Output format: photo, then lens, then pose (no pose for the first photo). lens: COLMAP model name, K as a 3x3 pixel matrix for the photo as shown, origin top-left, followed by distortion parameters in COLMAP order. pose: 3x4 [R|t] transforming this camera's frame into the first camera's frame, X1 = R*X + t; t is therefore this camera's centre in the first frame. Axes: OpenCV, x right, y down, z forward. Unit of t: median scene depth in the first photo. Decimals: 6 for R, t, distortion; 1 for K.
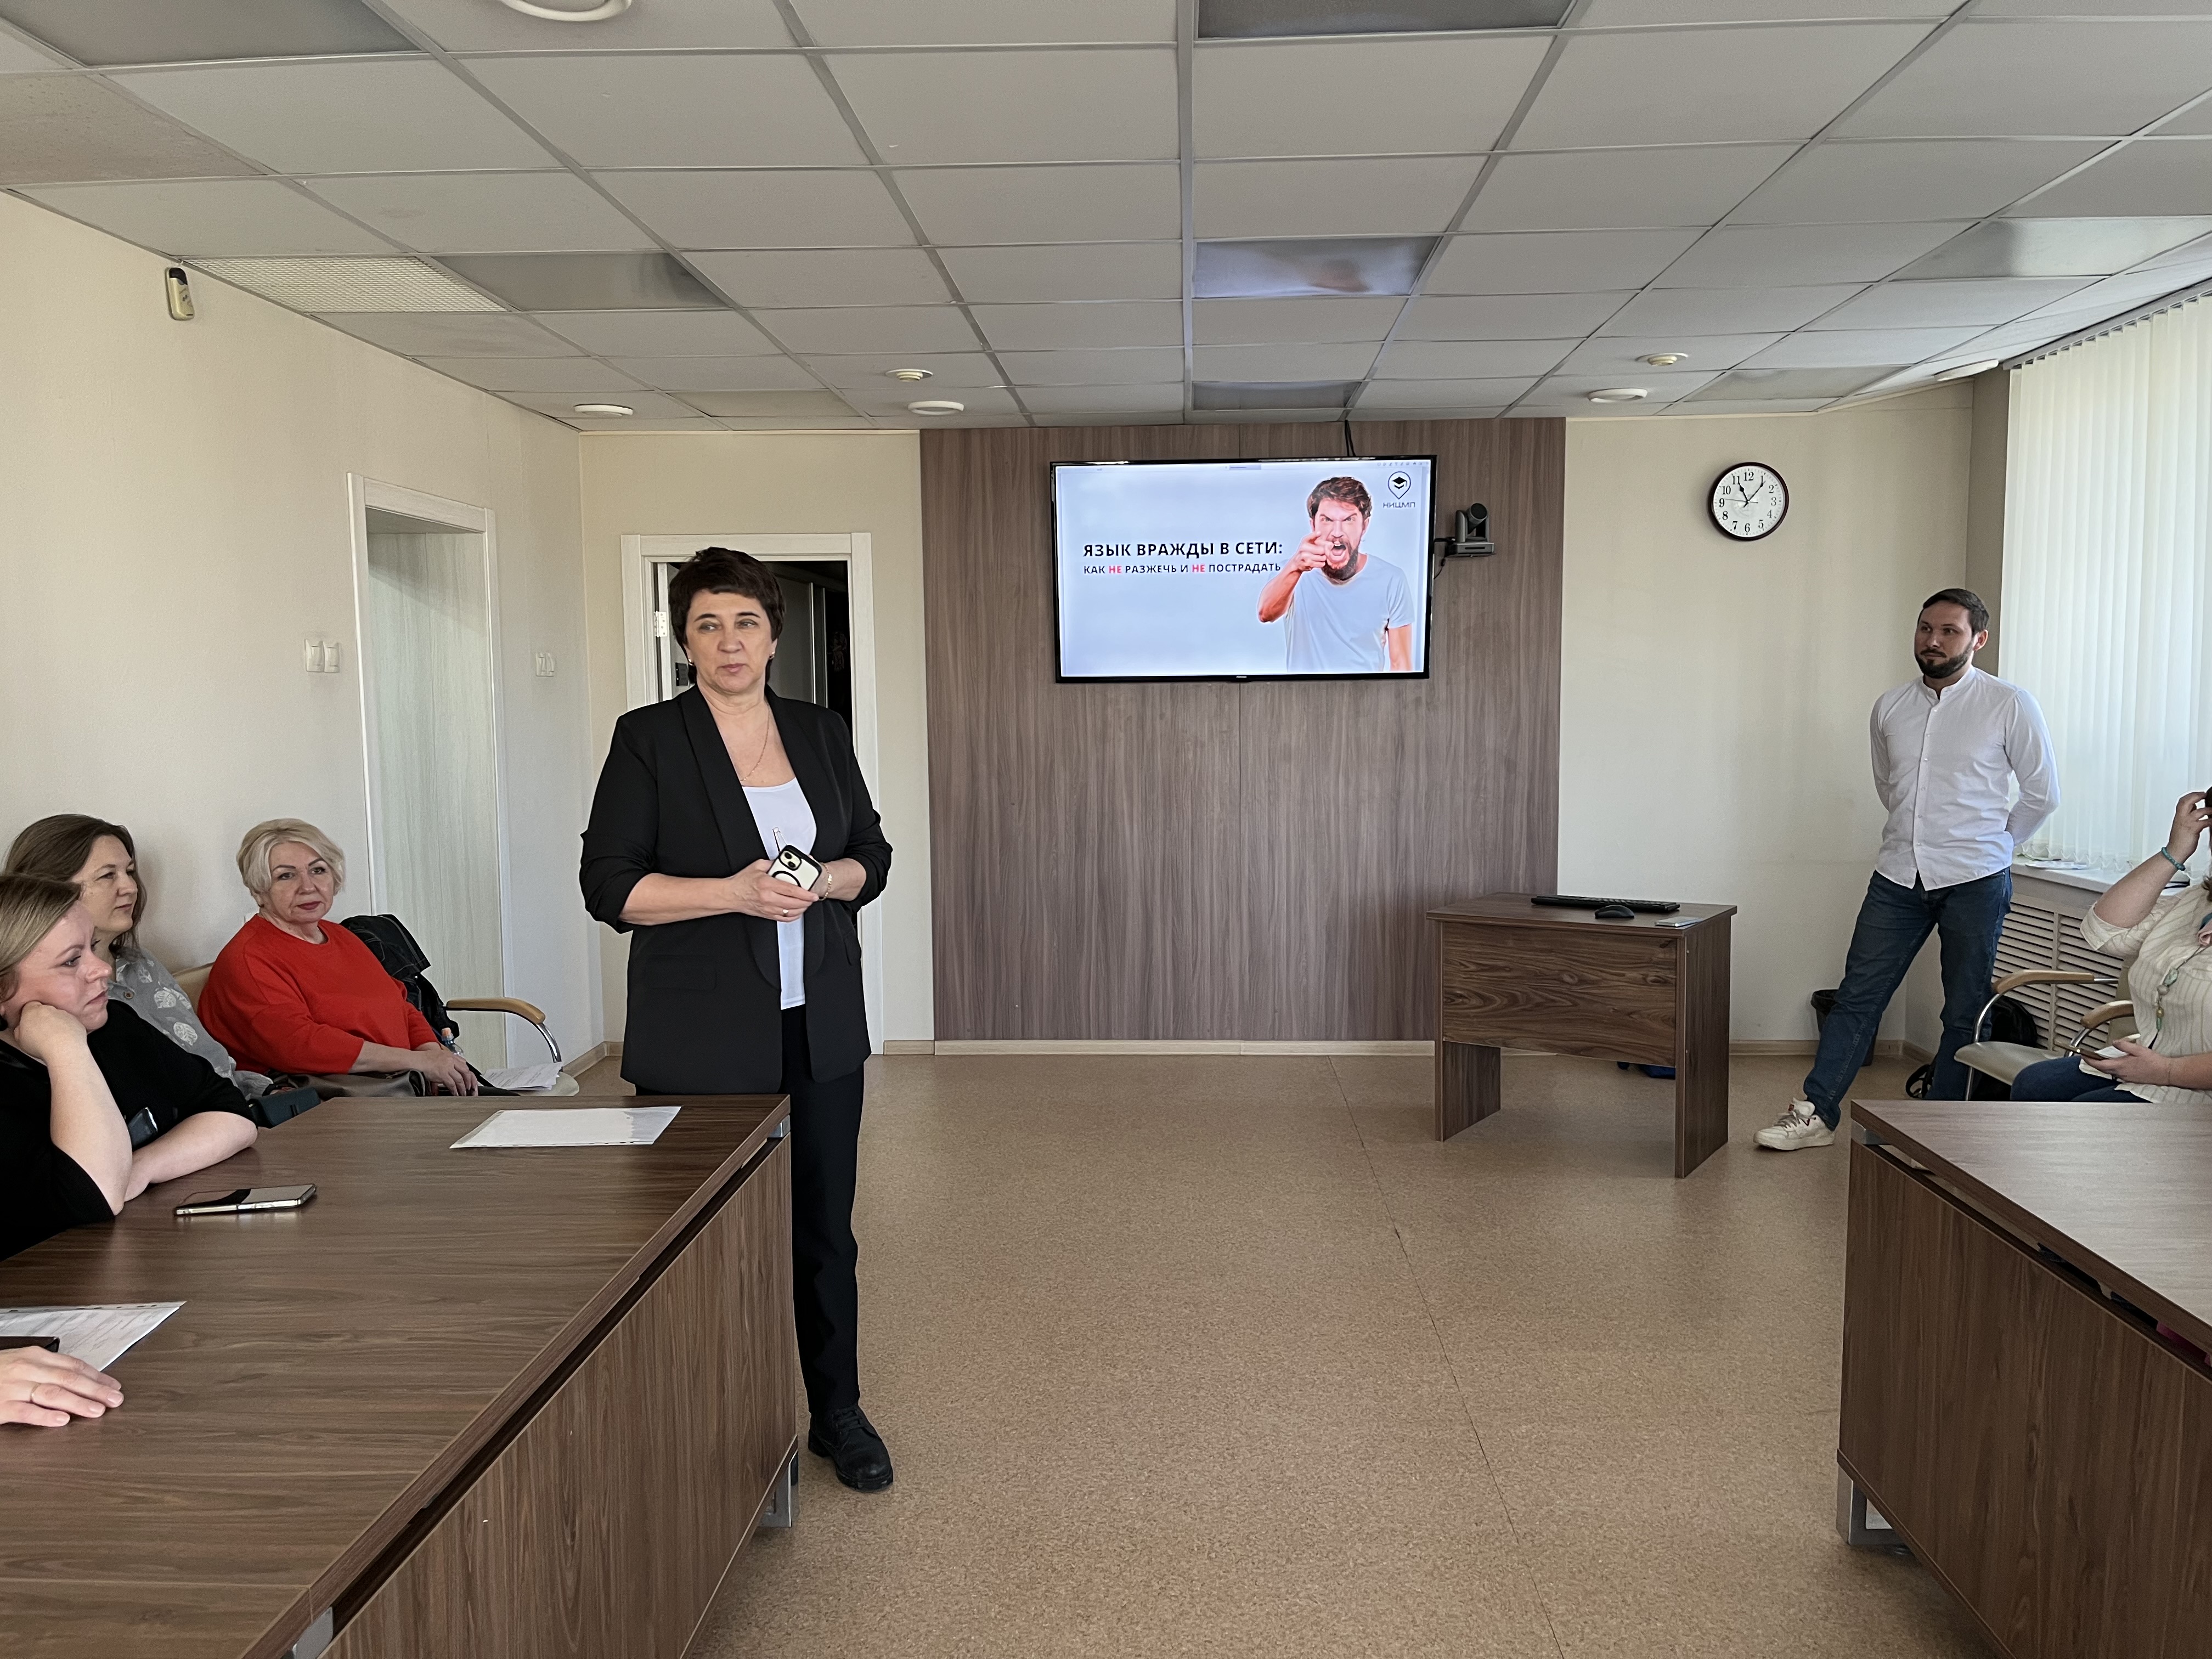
lens RADIAL K [[1692.4, 0, 1109.8], [0, 1692.4, 835.5], [0, 0, 1]] dist [-0.006516, -0.000023]
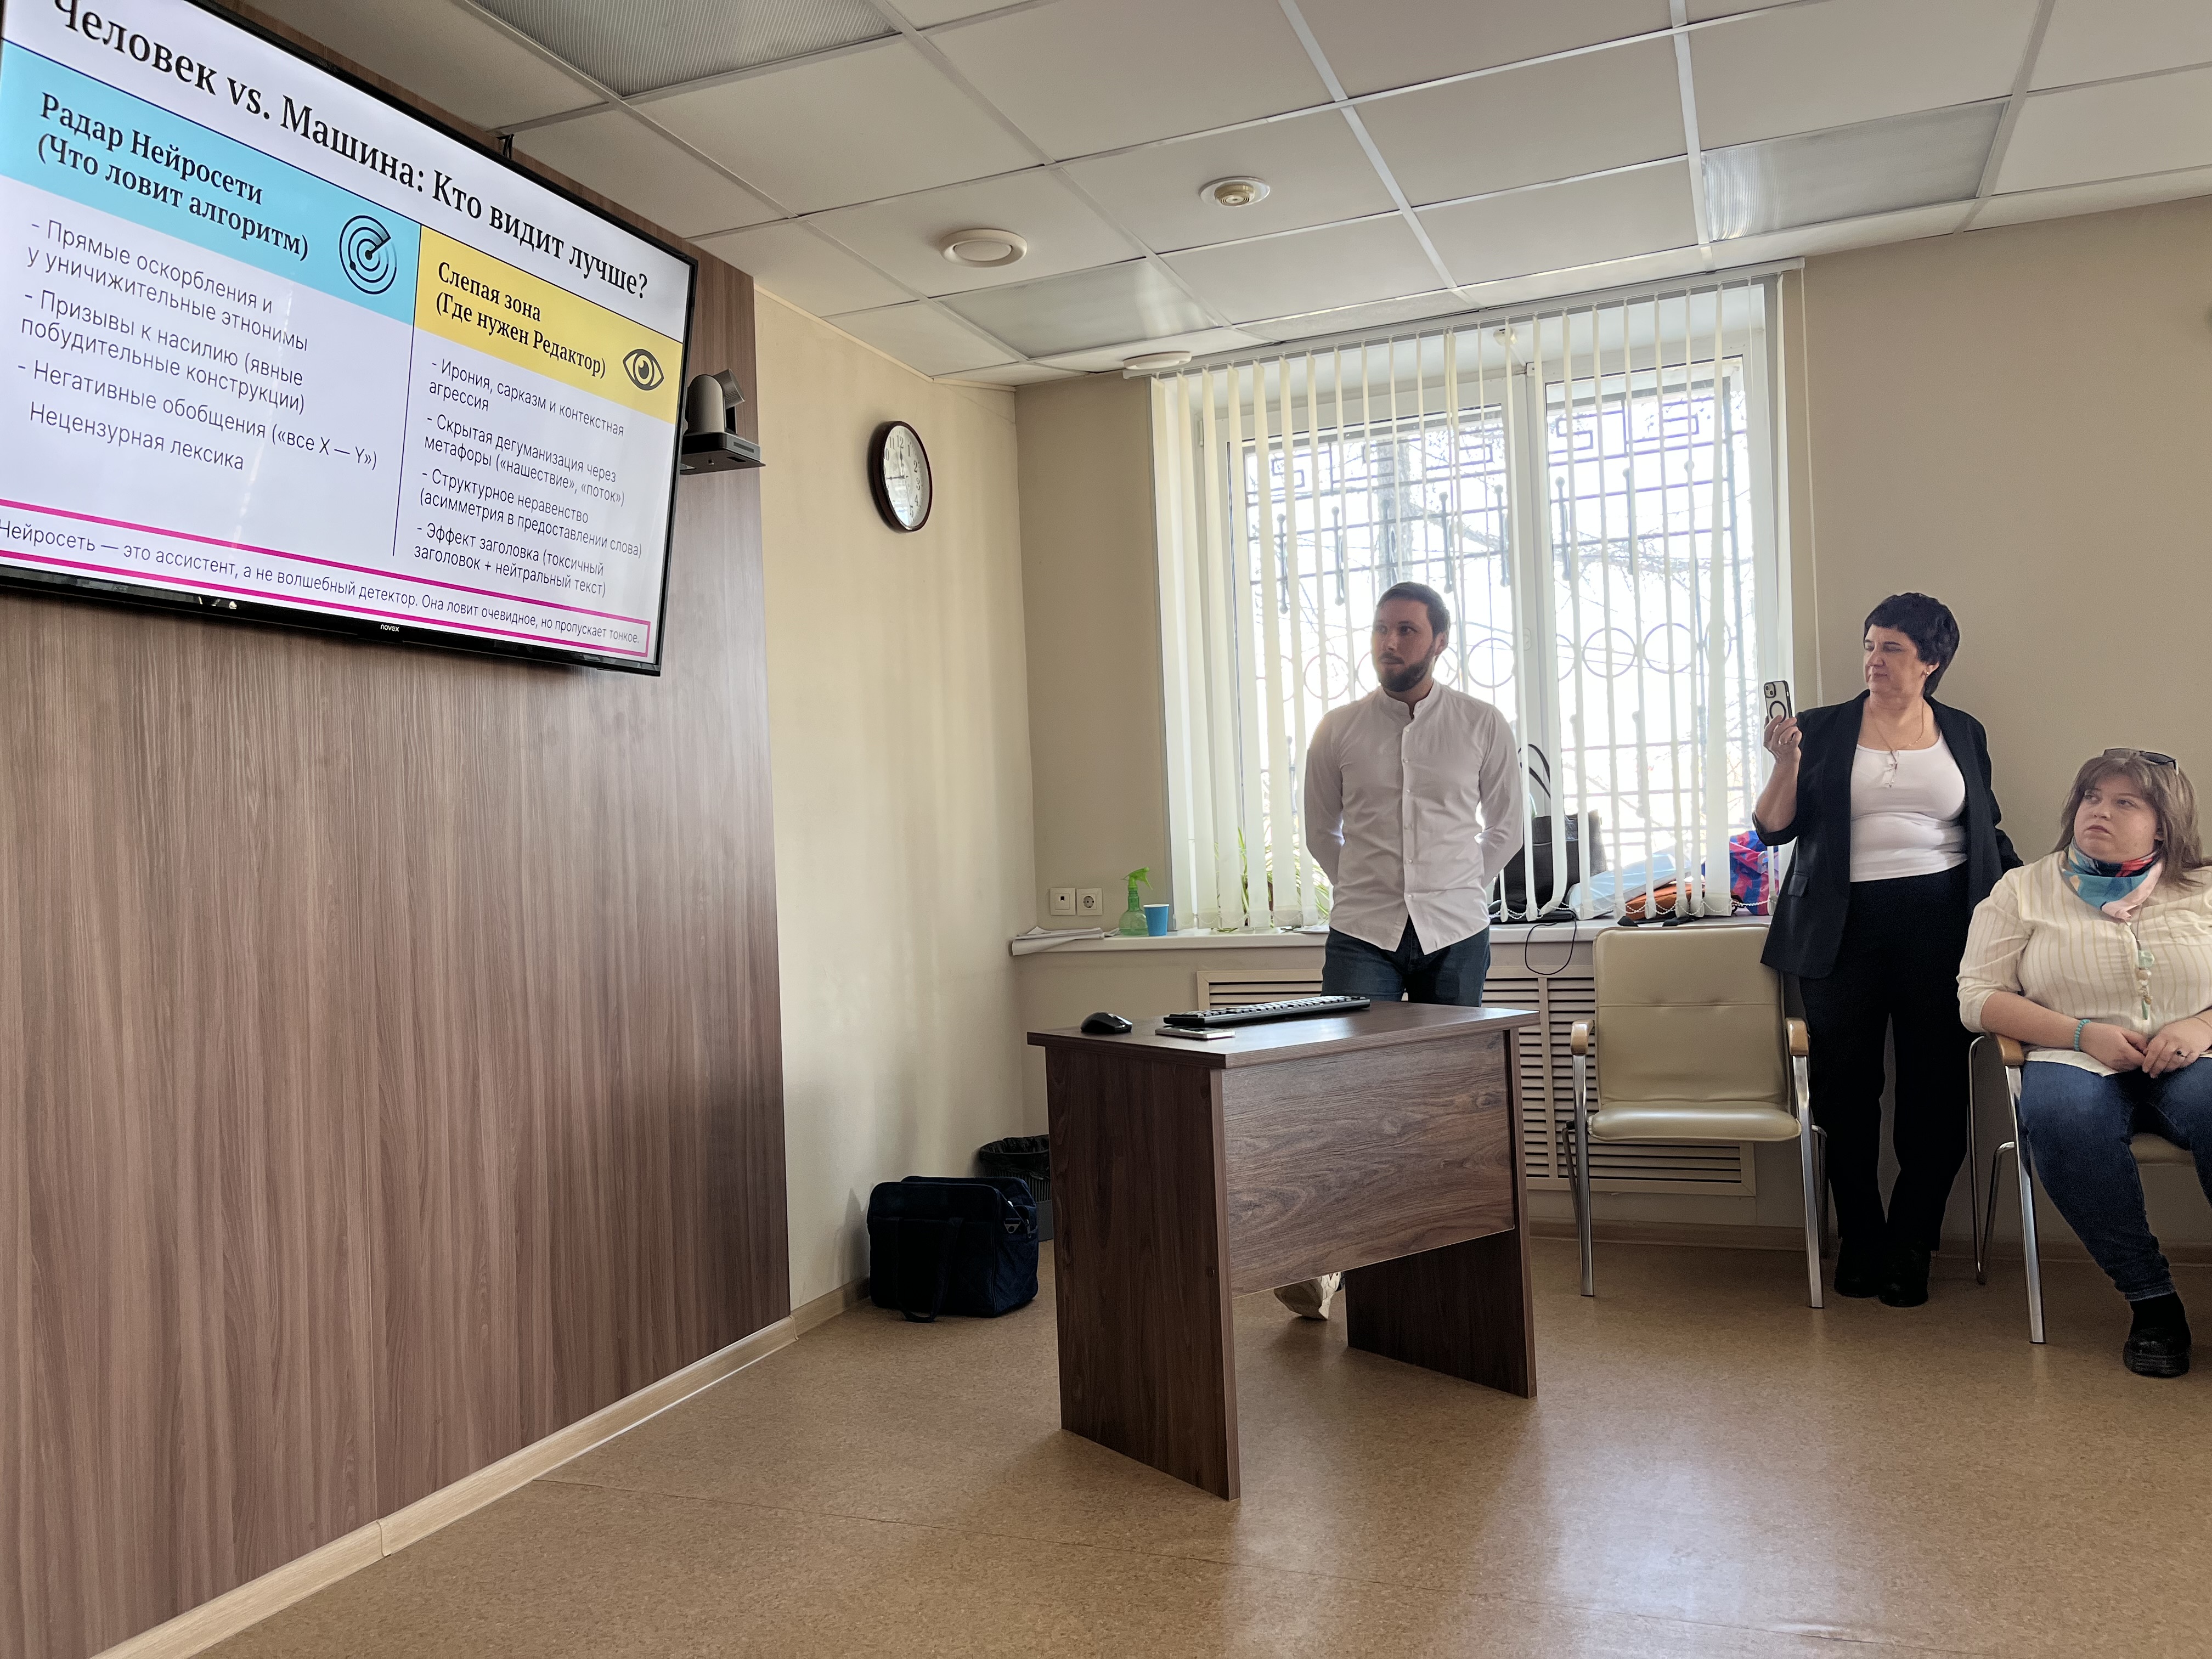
lens RADIAL K [[1692.4, 0, 1104.4], [0, 1692.4, 816.1], [0, 0, 1]] dist [-0.006516, -0.000023]
pose [[0.324558, 0.016663, 0.945719, -0.258904], [0.123714, 0.990508, -0.059909, -0.001281], [-0.937740, 0.136443, 0.319416, 0.690601]]
